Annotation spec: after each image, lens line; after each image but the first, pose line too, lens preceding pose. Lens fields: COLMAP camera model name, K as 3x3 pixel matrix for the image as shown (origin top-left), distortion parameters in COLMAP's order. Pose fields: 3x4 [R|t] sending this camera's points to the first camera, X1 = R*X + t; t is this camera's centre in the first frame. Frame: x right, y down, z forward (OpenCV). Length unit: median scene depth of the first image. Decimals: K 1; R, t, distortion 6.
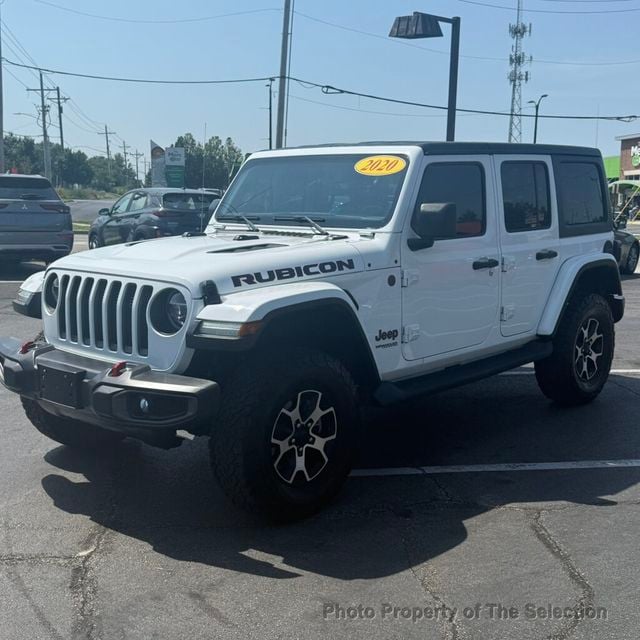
lens RADIAL K [[846.1, 0, 321.2], [0, 846.1, 333.2], [0, 0, 1]] dist [0.183838, -0.410723]
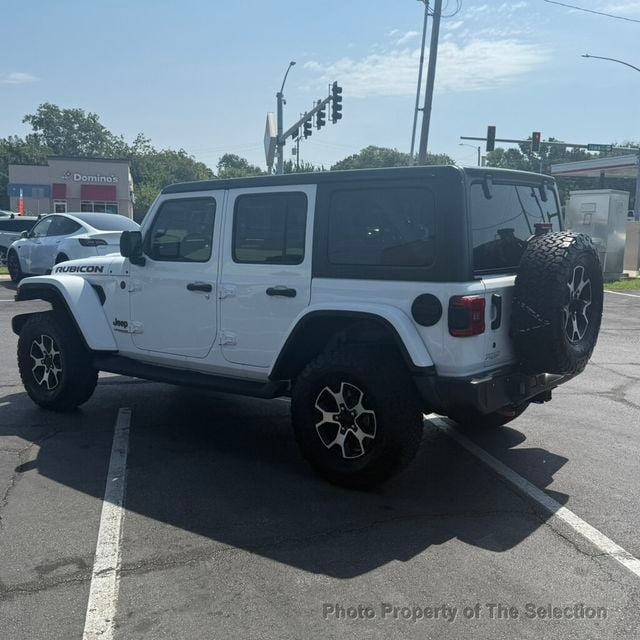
lens RADIAL K [[751.1, 0, 322.0], [0, 751.1, 321.4], [0, 0, 1]] dist [0.182017, -0.430289]
pose [[0.071184, 0.126748, -0.989377, 1.303550], [-0.169569, 0.978993, 0.113218, -0.193832], [0.982944, 0.159708, 0.091182, 1.175735]]
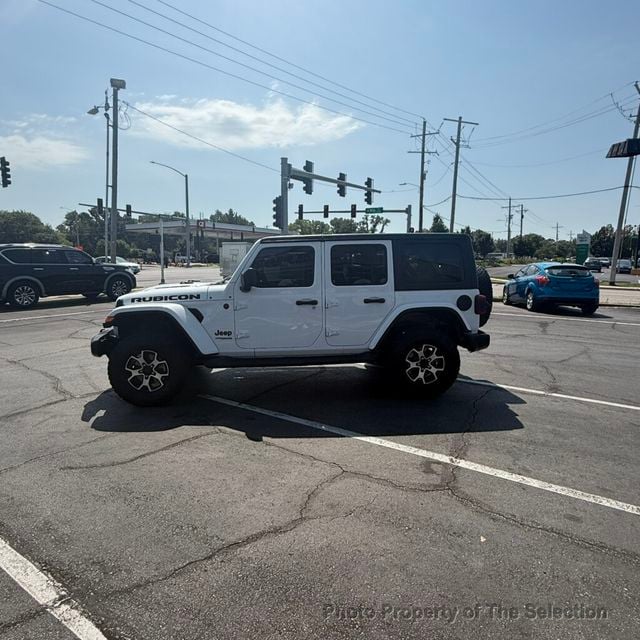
lens RADIAL K [[447.6, 0, 317.8], [0, 447.6, 316.0], [0, 0, 1]] dist [0.003821, 0.001999]
pose [[0.723846, 0.081948, -0.685077, 0.935224], [-0.109188, 0.994015, 0.003535, -0.064656], [0.681267, 0.072244, 0.728462, 0.363448]]
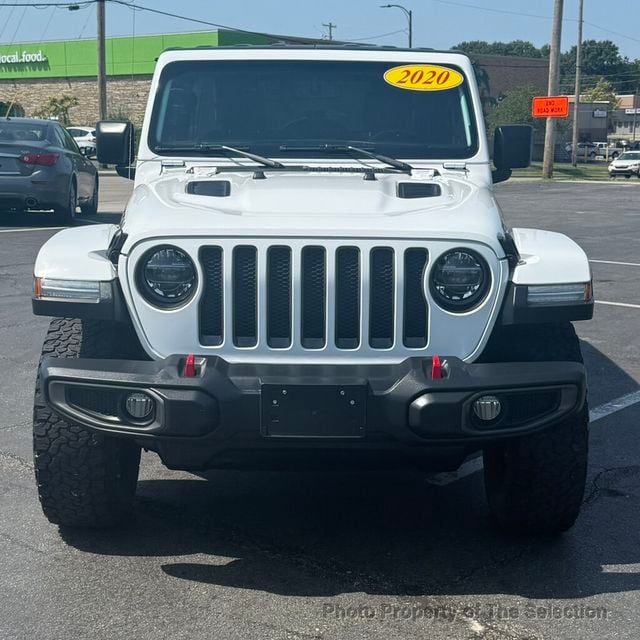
lens RADIAL K [[1155.2, 0, 320.0], [0, 1155.2, 320.0], [0, 0, 1]] dist [0.135890, -0.040824]
pose [[0.738945, -0.118822, 0.663205, -0.754773], [0.106113, 0.992566, 0.059600, -0.051183], [-0.665357, 0.026334, 0.746061, 0.279882]]
